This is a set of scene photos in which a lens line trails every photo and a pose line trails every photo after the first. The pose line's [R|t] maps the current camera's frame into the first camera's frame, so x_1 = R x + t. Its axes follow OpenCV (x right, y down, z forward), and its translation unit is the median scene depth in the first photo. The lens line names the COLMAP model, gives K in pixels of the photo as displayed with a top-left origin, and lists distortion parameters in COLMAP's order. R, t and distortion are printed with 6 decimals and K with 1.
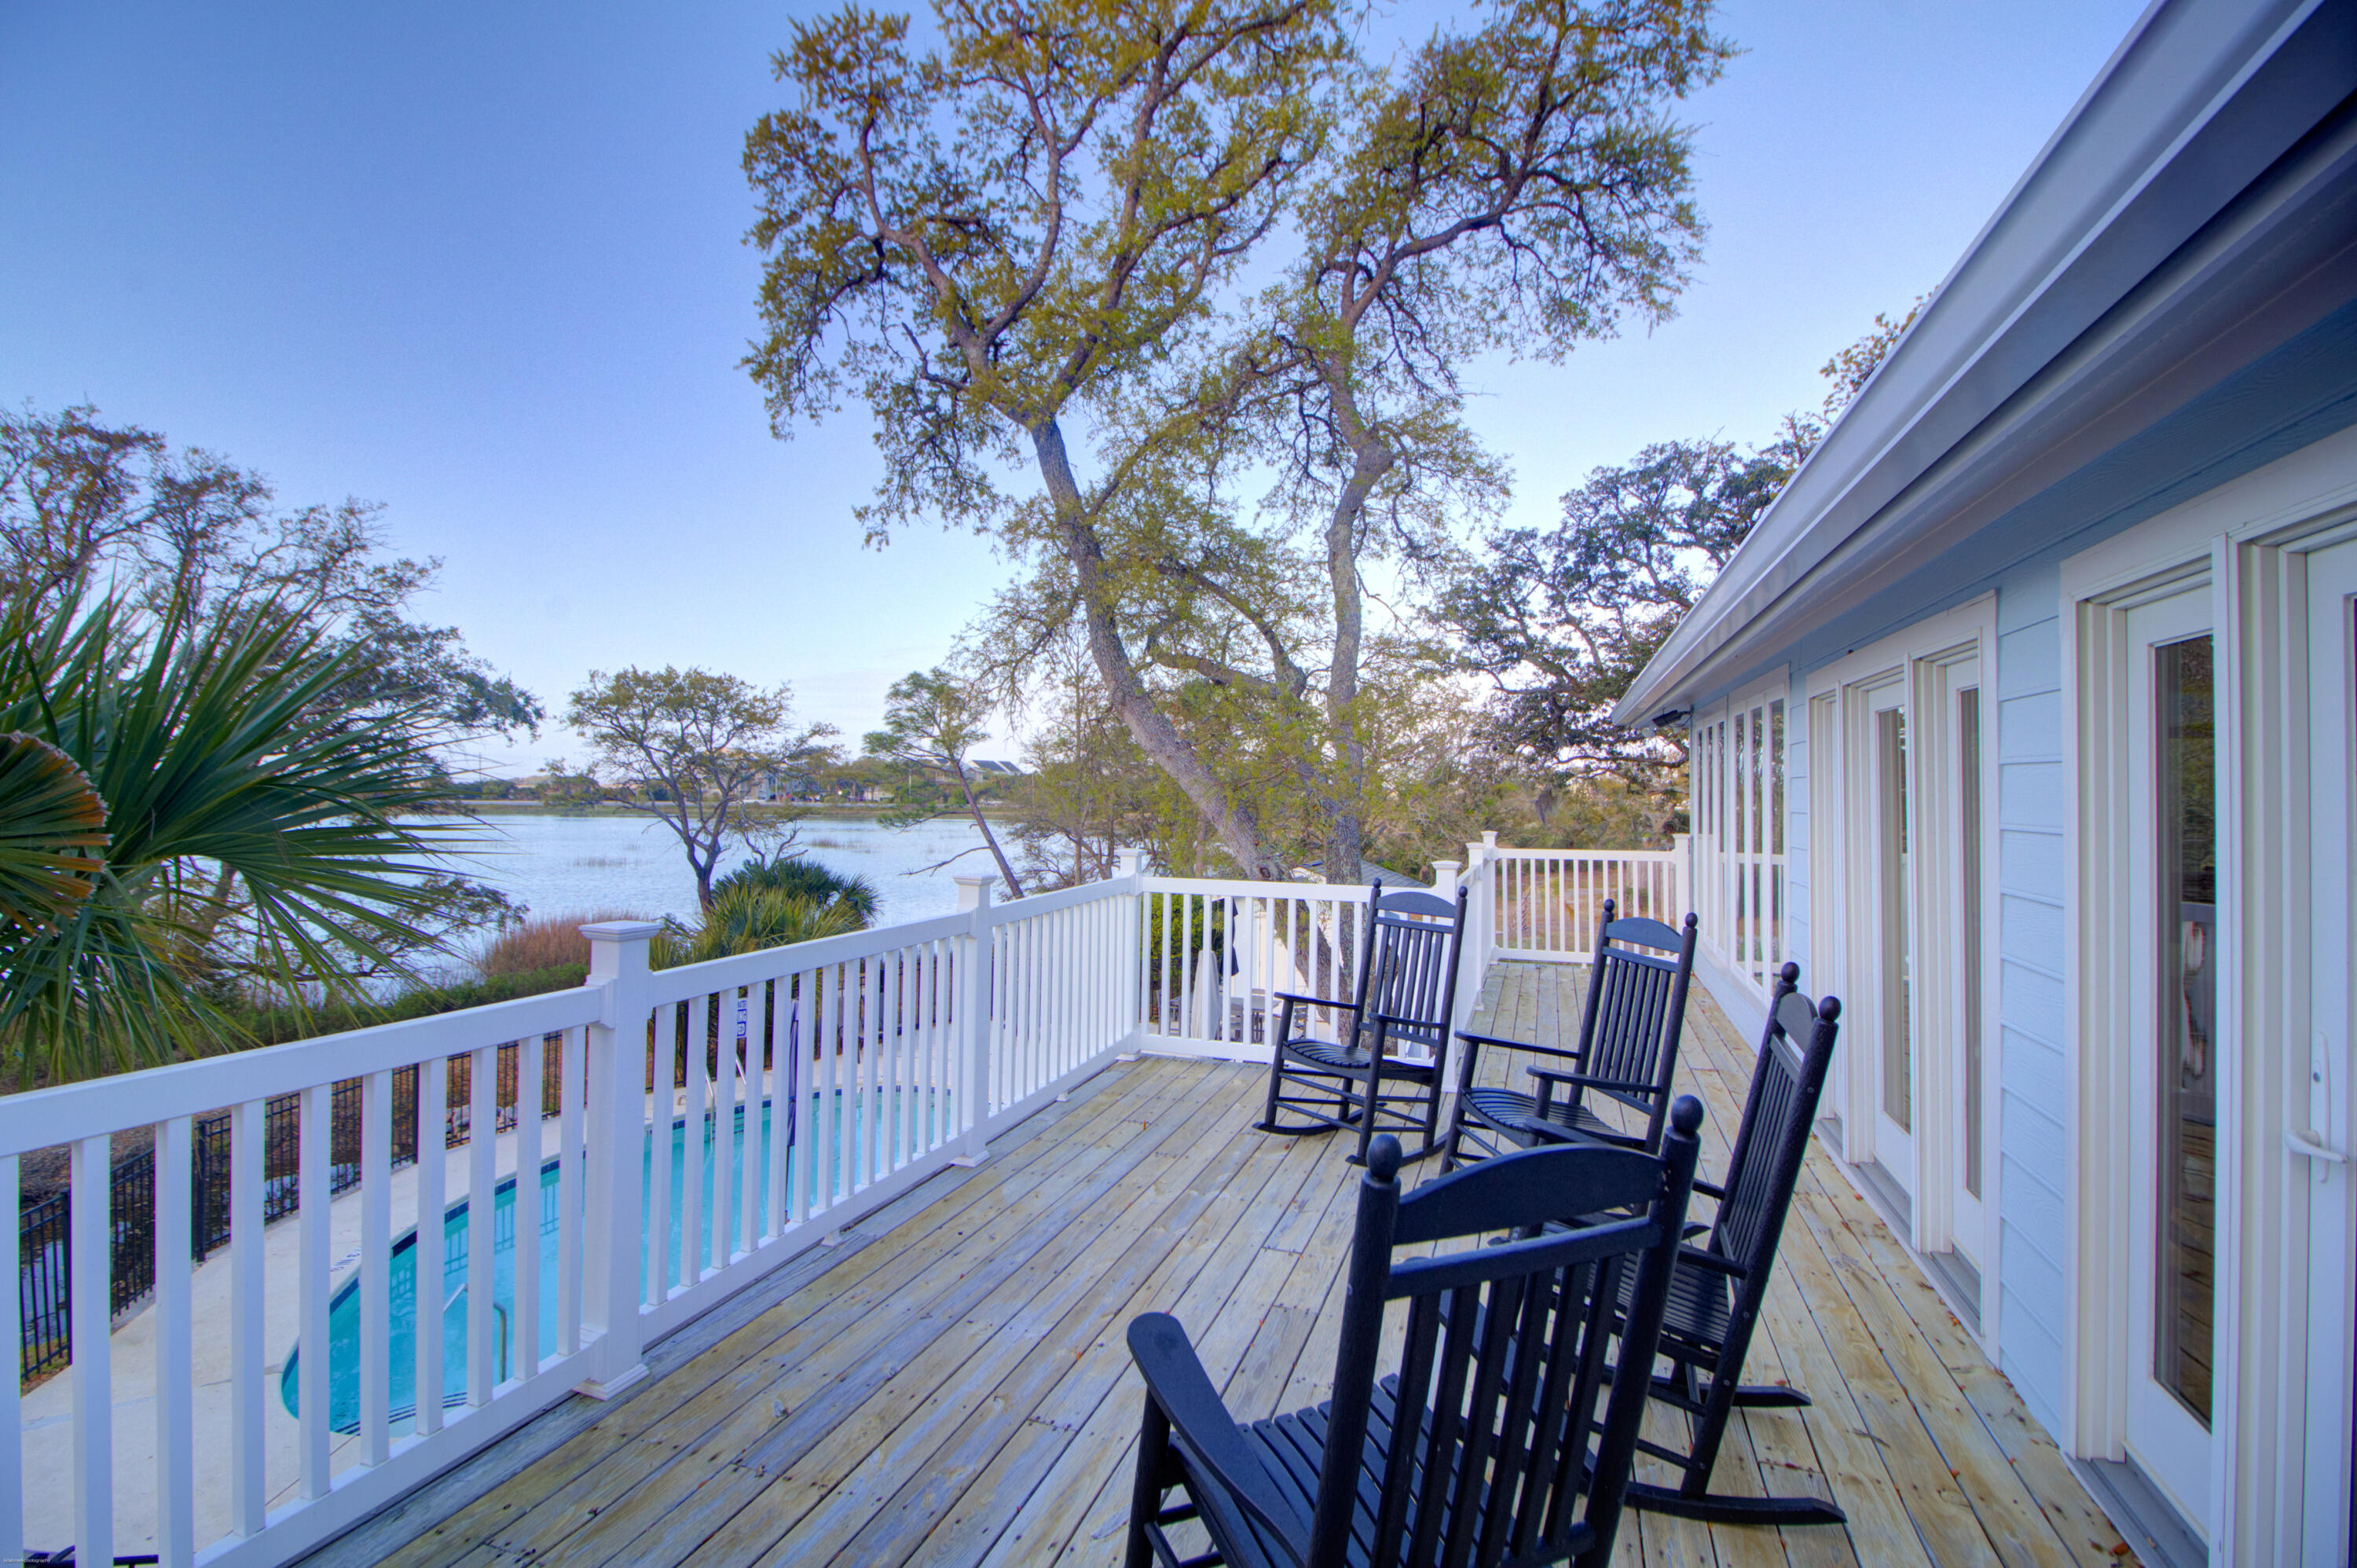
lens RADIAL K [[1120.2, 0, 1178.5], [0, 1120.2, 784.0], [0, 0, 1]] dist [0.001707, -0.006144]
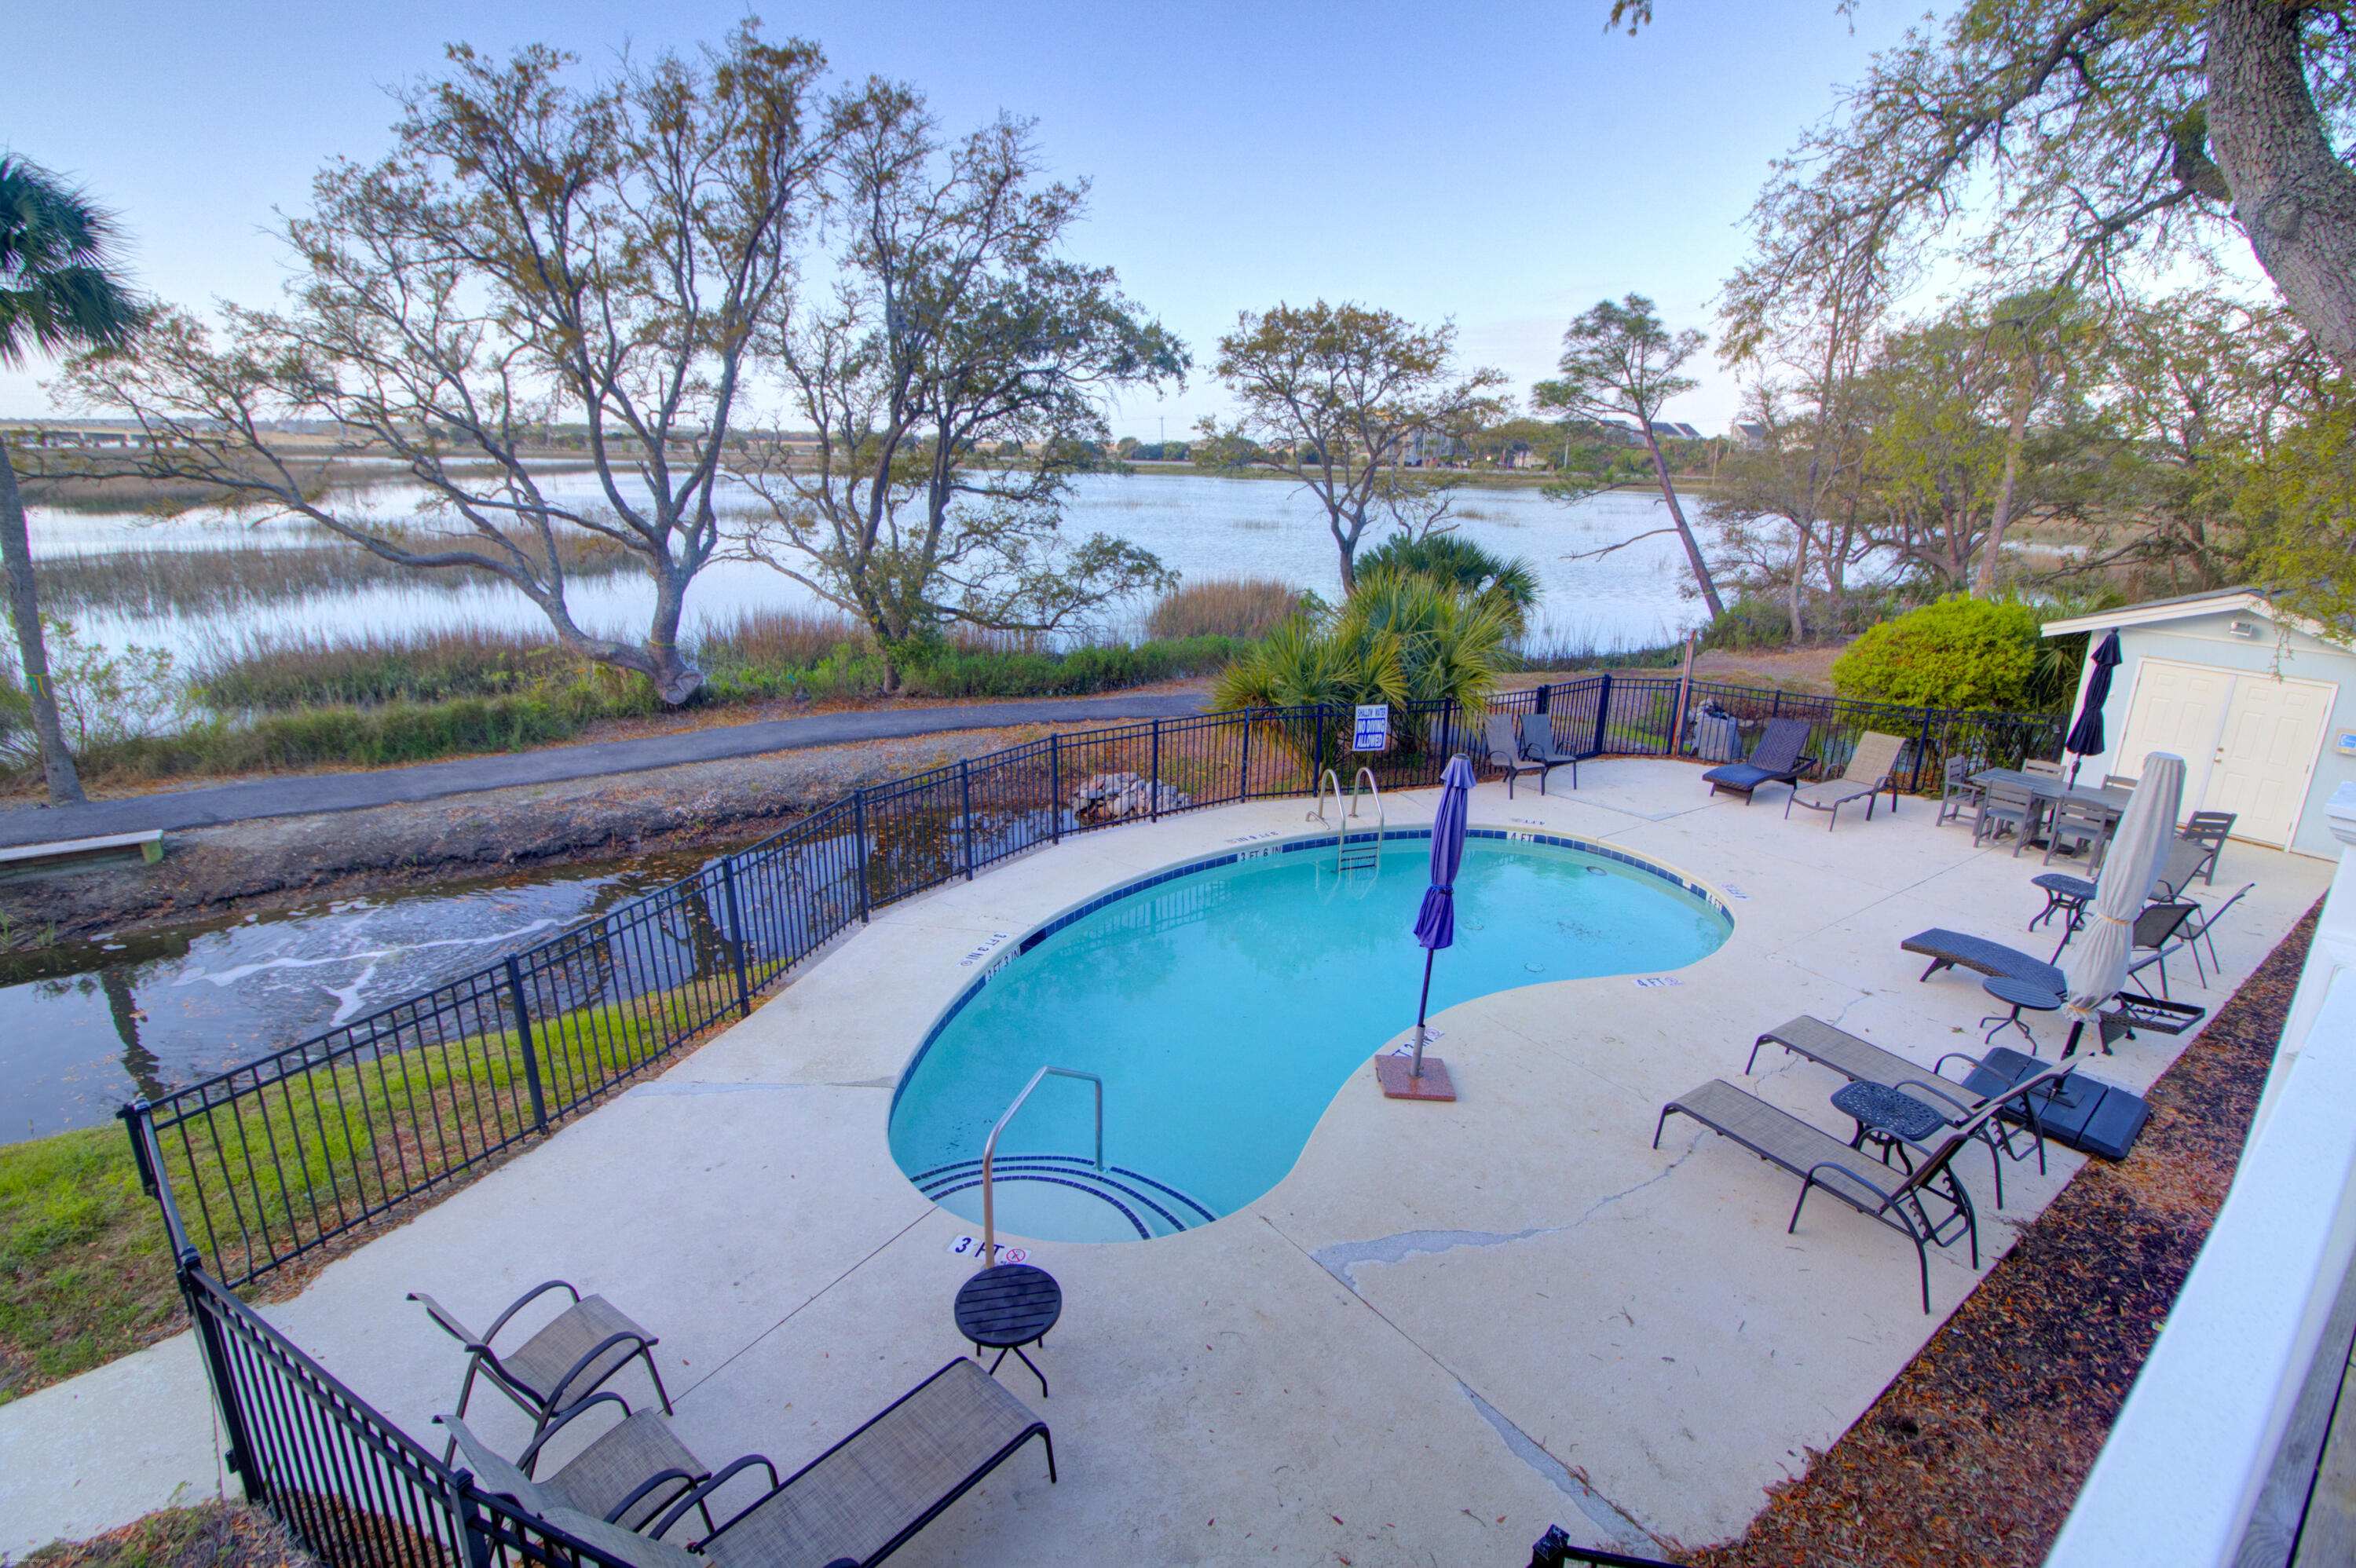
lens RADIAL K [[1158.4, 0, 1178.0], [0, 1158.4, 784.0], [0, 0, 1]] dist [-0.012294, -0.000162]
pose [[0.854943, 0.151026, -0.496250, -0.047222], [-0.007072, 0.959982, 0.279972, 0.002986], [0.518674, -0.235850, 0.821798, 0.114888]]
